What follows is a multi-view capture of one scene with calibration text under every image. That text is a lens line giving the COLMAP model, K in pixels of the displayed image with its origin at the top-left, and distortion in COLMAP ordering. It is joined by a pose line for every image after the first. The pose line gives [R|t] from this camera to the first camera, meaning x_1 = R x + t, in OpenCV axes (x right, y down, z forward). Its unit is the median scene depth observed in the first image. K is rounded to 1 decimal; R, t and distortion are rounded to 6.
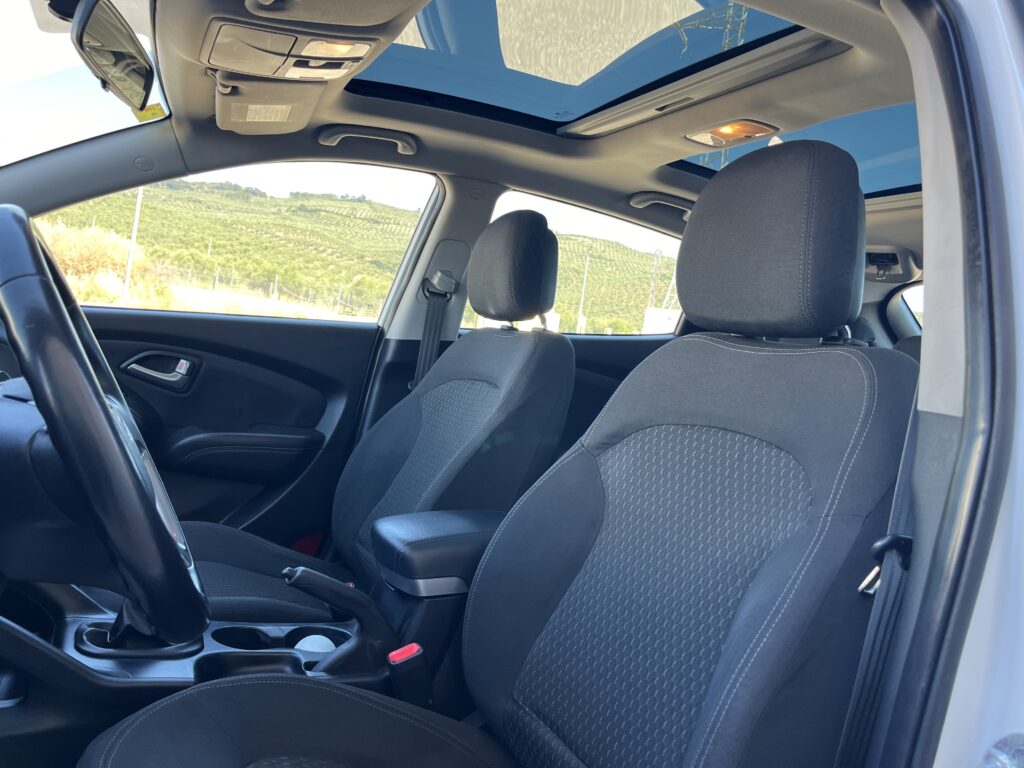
lens RADIAL K [[777.0, 0, 509.3], [0, 777.0, 374.4], [0, 0, 1]] dist [0.067356, -0.098797]
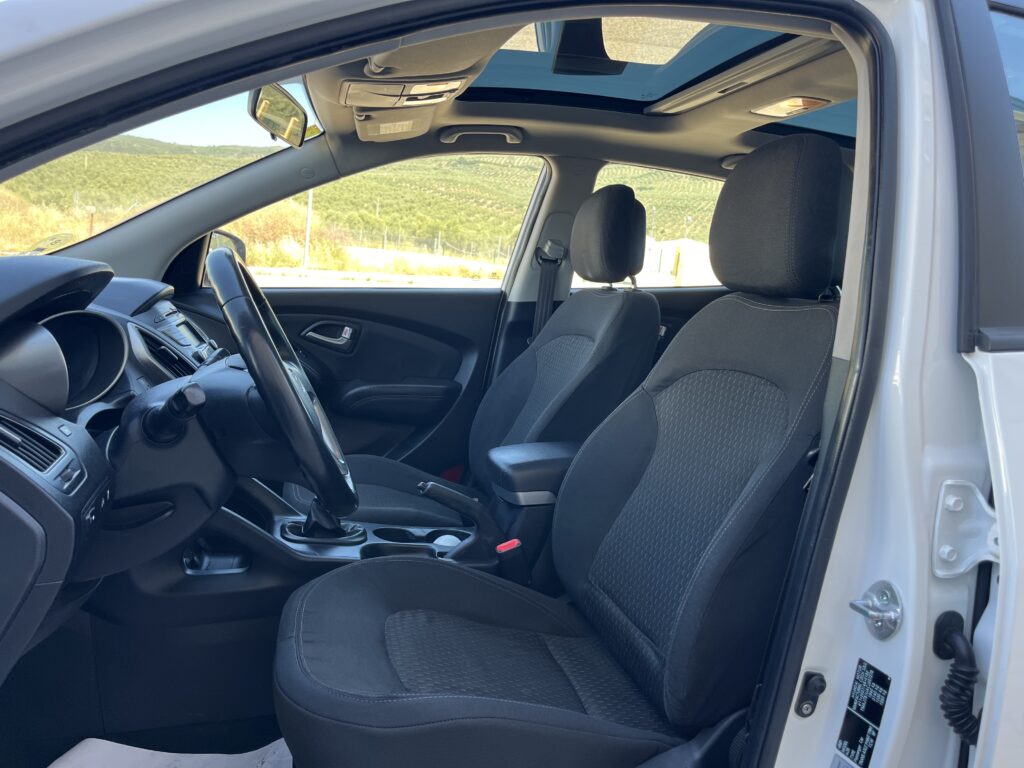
lens RADIAL K [[777.0, 0, 515.6], [0, 777.0, 387.6], [0, 0, 1]] dist [0.067356, -0.098797]
pose [[0.979284, -0.023970, -0.201068, 0.133910], [0.041169, 0.995798, 0.081798, -0.018443], [0.198262, -0.088381, 0.976156, -0.238464]]
